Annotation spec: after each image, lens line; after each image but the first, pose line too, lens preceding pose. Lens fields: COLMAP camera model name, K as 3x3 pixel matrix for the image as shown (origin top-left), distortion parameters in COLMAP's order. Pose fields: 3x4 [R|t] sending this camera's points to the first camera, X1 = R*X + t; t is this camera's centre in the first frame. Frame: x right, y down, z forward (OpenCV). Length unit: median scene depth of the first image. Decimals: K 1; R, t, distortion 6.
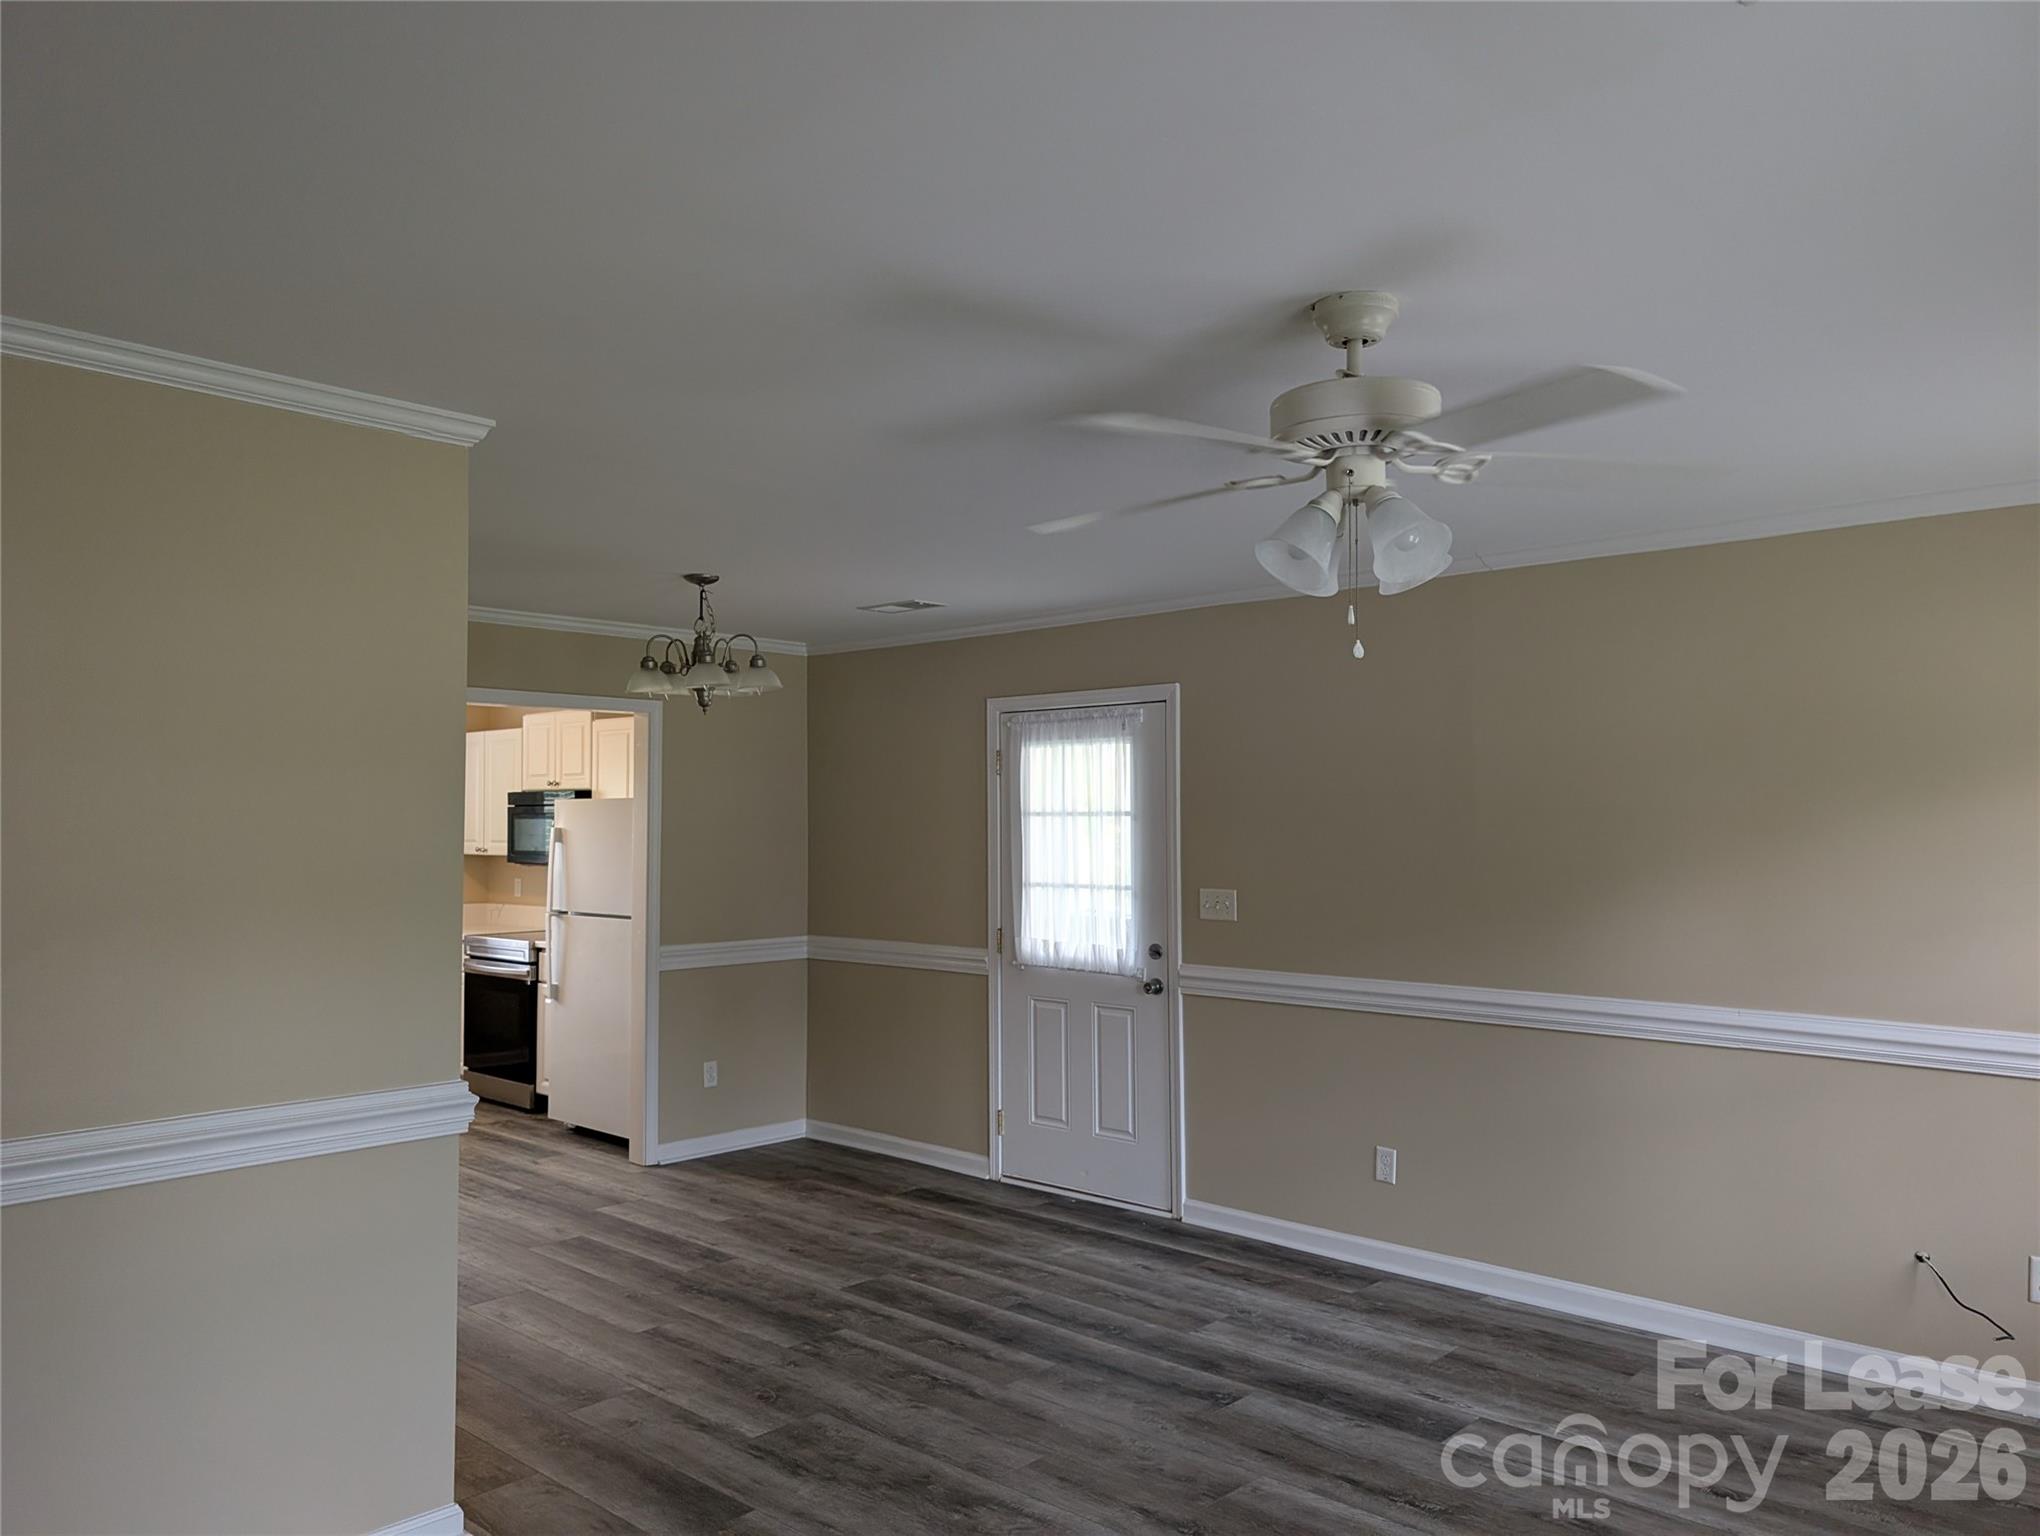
lens RADIAL K [[1461.4, 0, 1012.5], [0, 1461.4, 778.4], [0, 0, 1]] dist [0.040647, -0.041672]
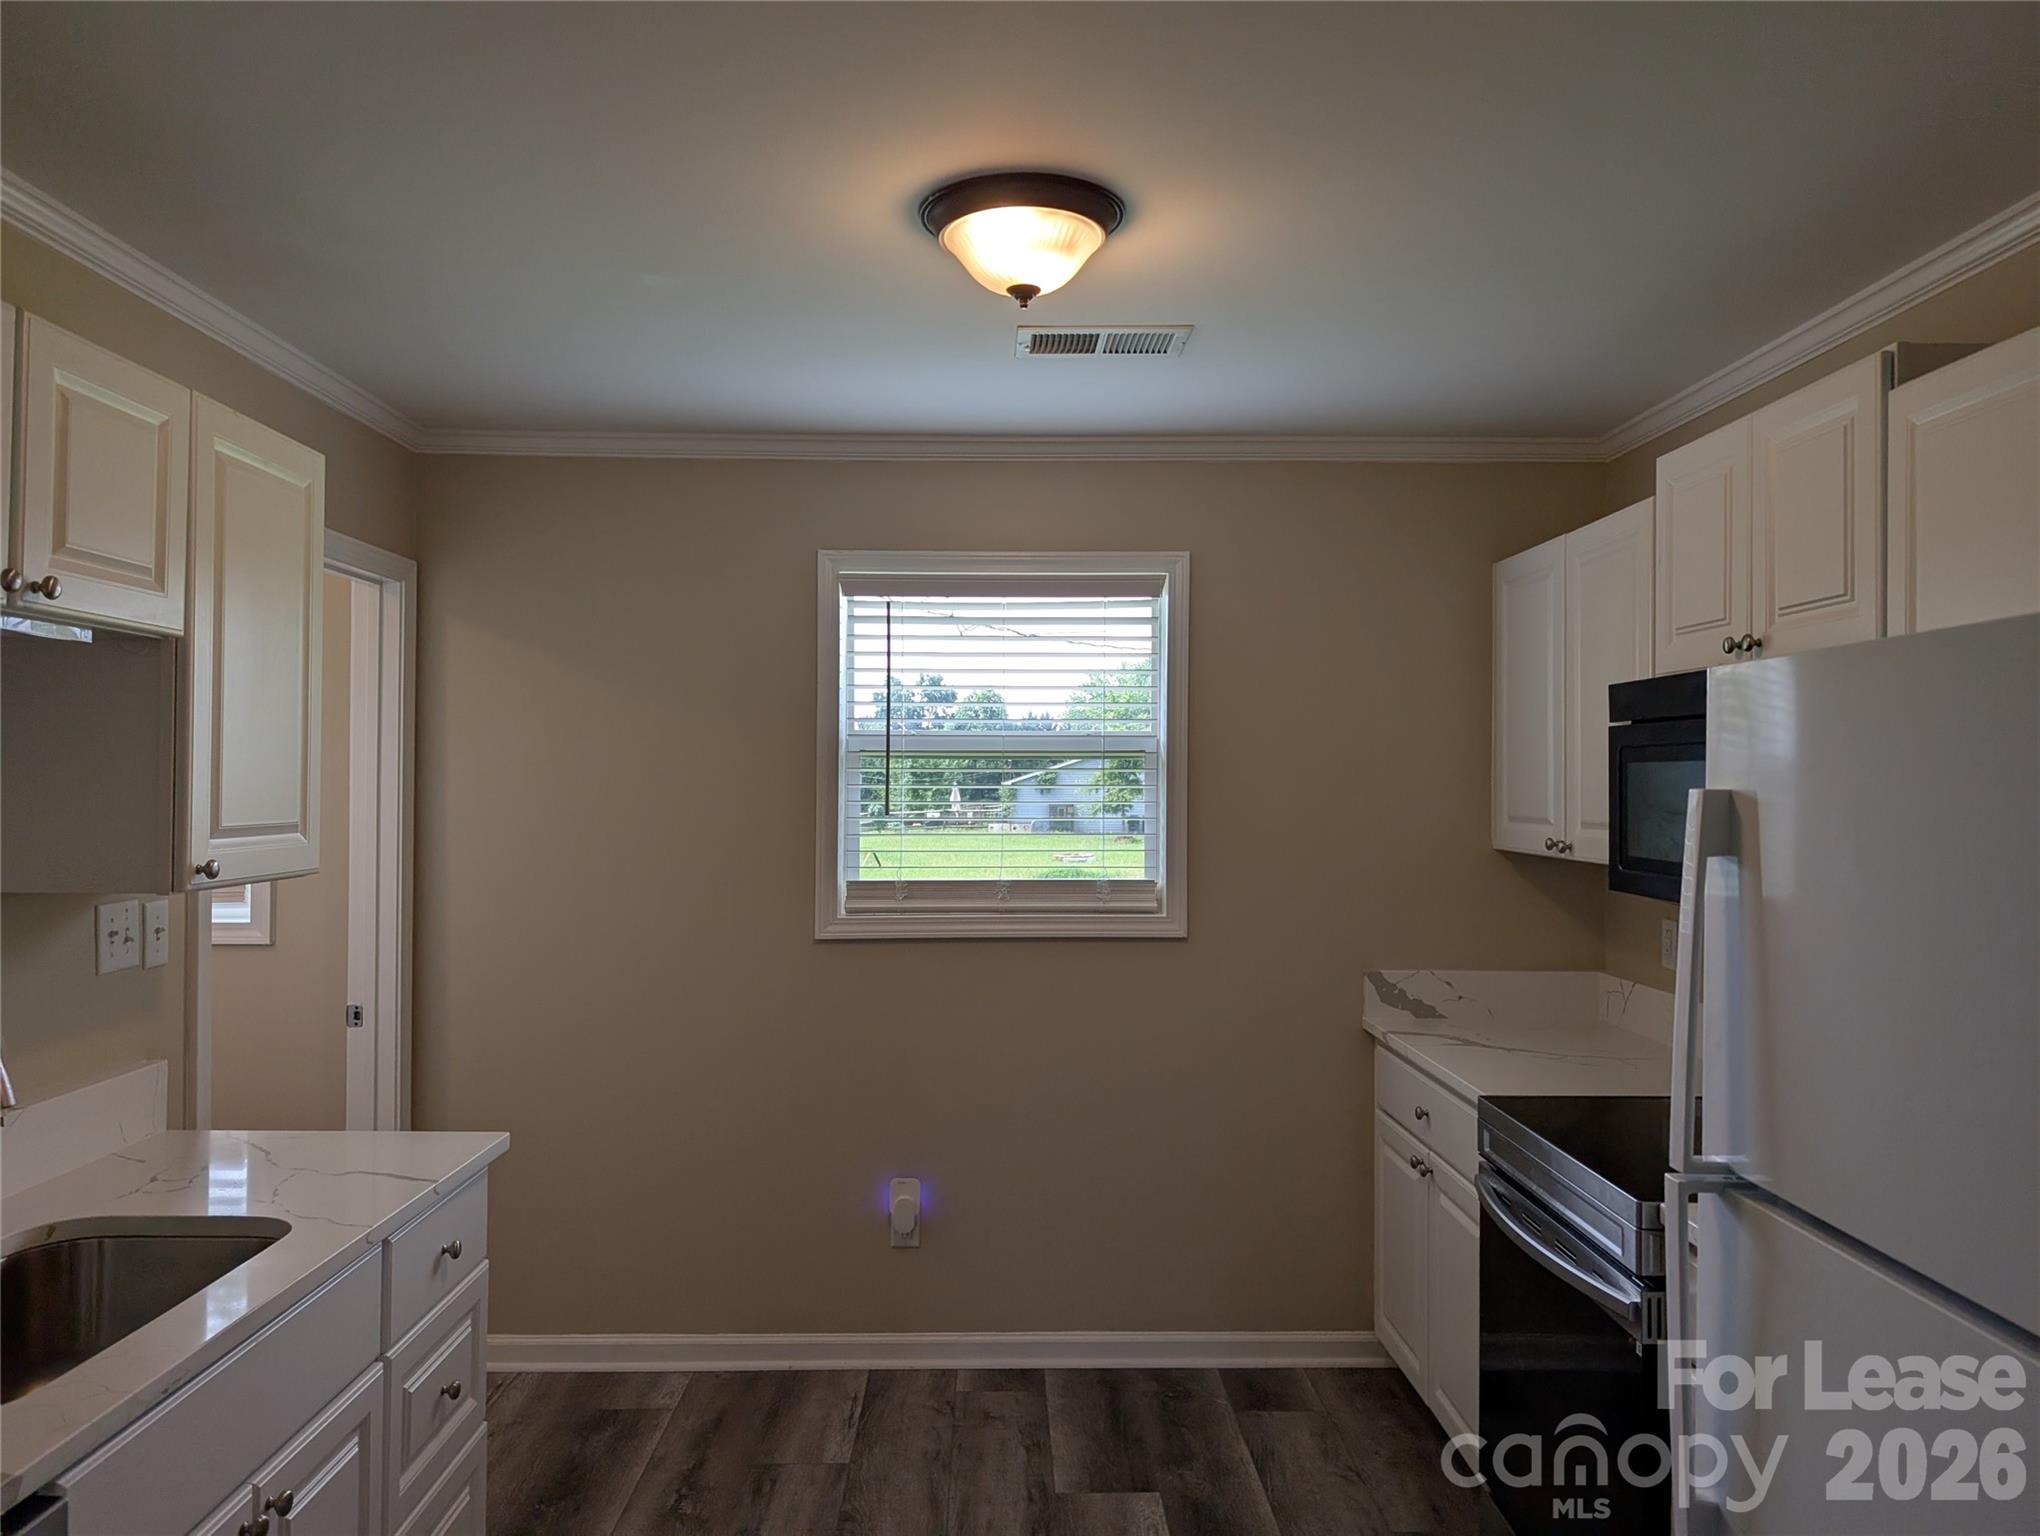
lens RADIAL K [[1461.4, 0, 1012.5], [0, 1461.4, 778.4], [0, 0, 1]] dist [0.040647, -0.041672]
pose [[0.693610, -0.002052, -0.720348, -0.279817], [0.016003, 0.999793, 0.012560, 0.036502], [0.720173, -0.020239, 0.693500, 0.958202]]
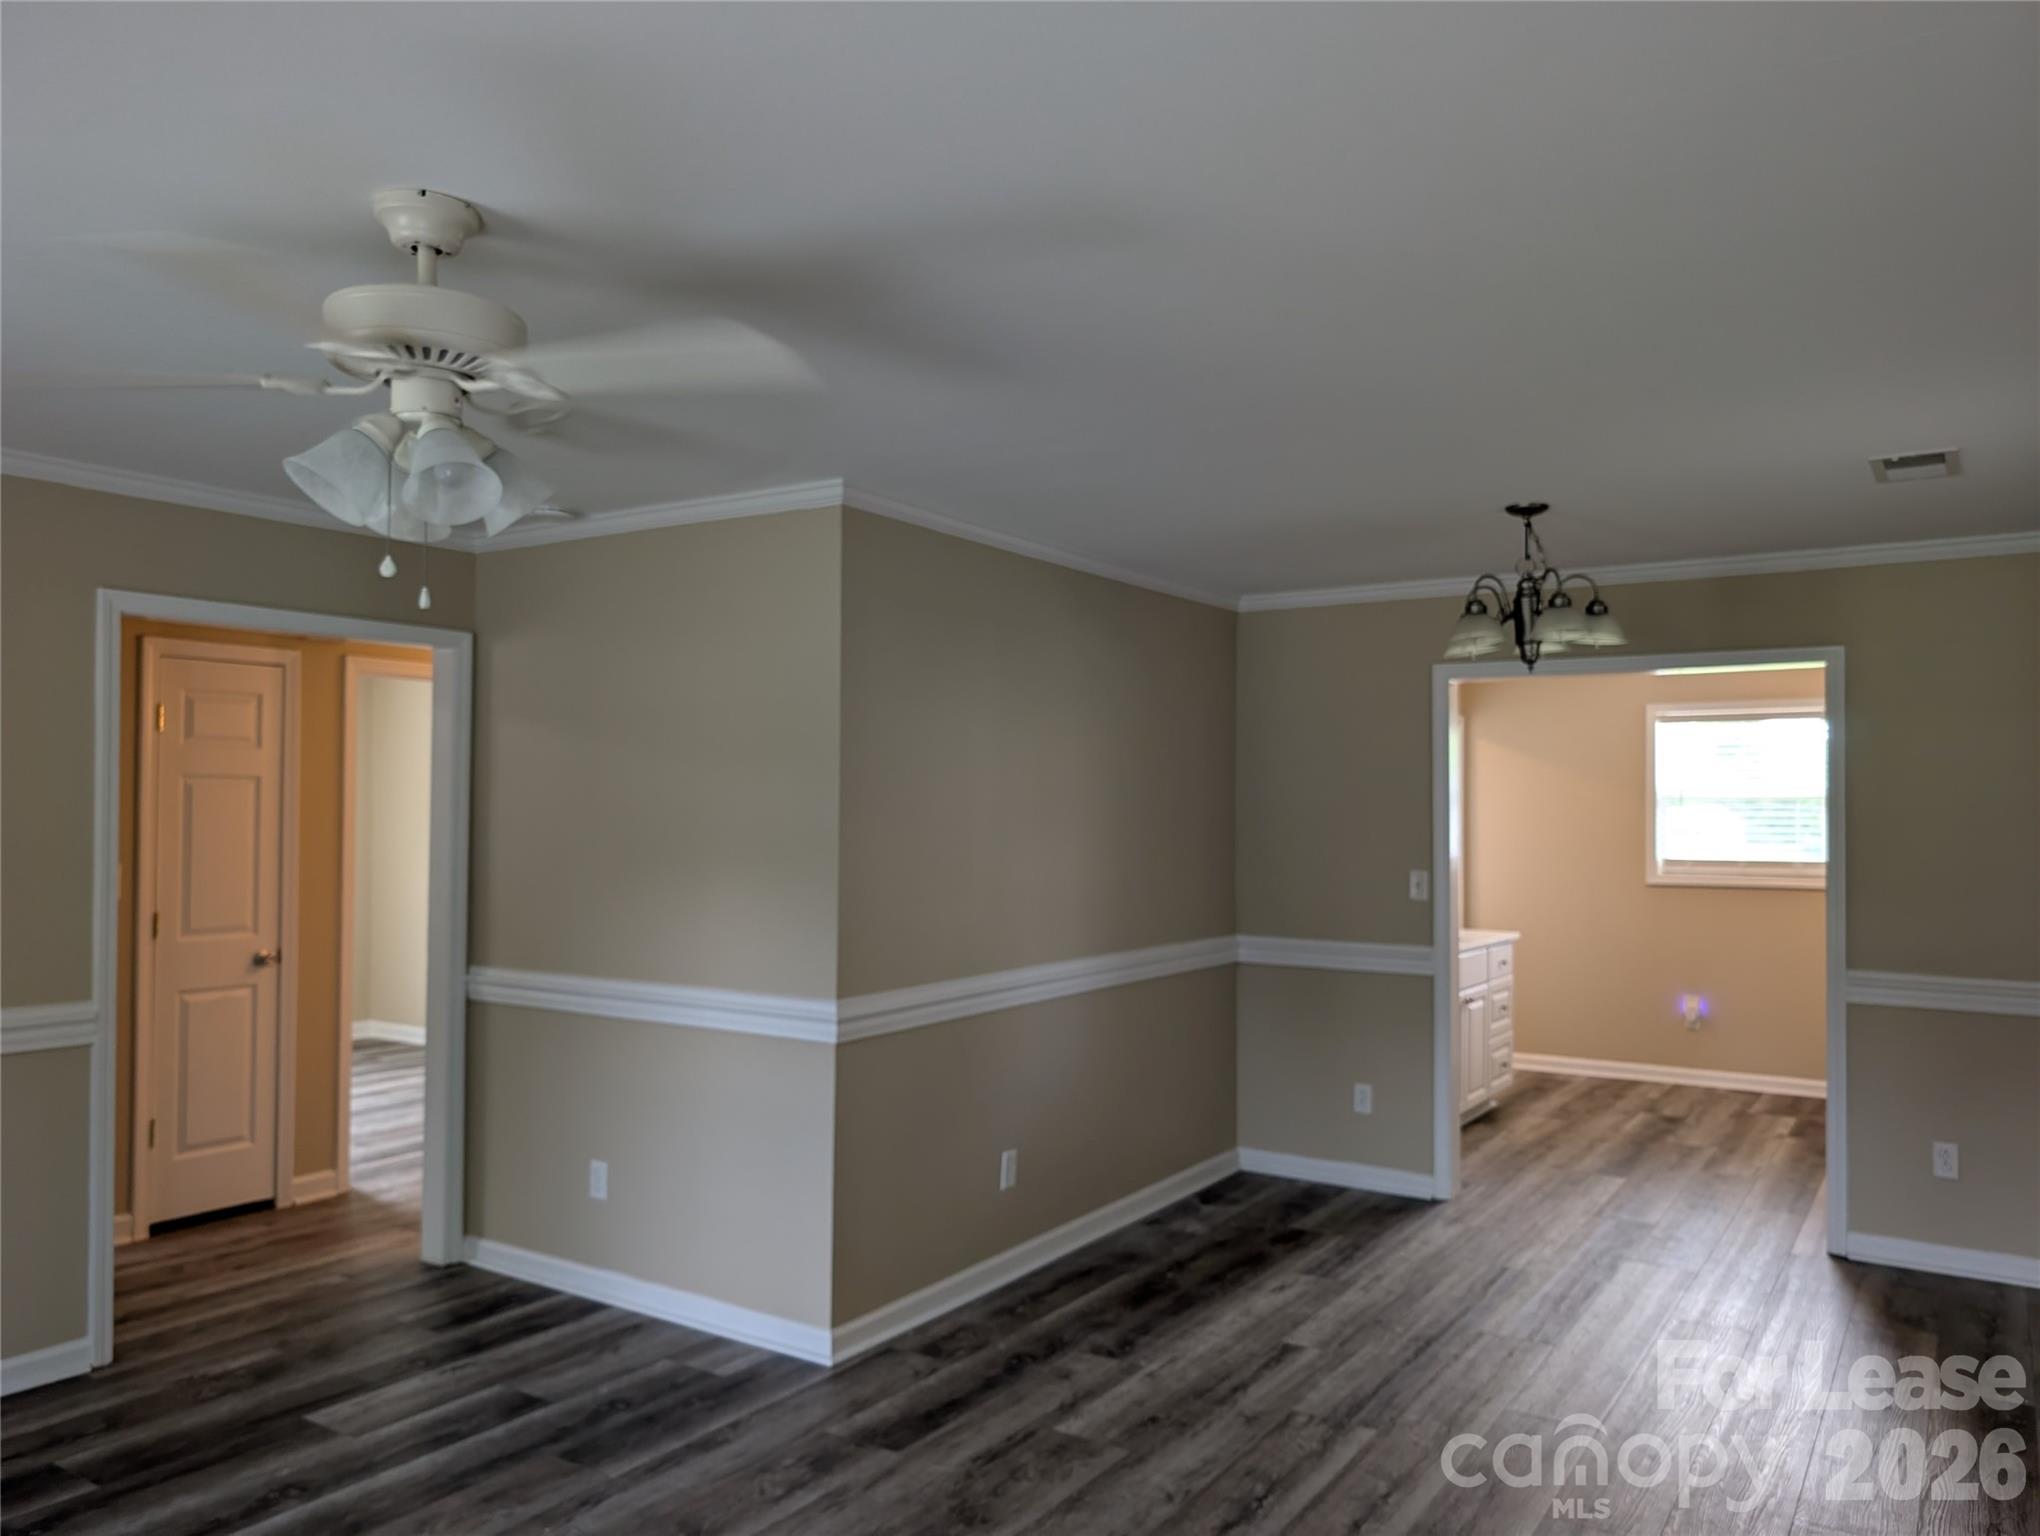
lens RADIAL K [[1484.8, 0, 1052.2], [0, 1484.8, 774.3], [0, 0, 1]] dist [-0.001134, 0.000640]
pose [[0.179192, -0.019770, -0.983616, 0.503348], [0.022767, 0.999614, -0.015943, 0.018309], [0.983551, -0.019537, 0.179572, 0.521997]]
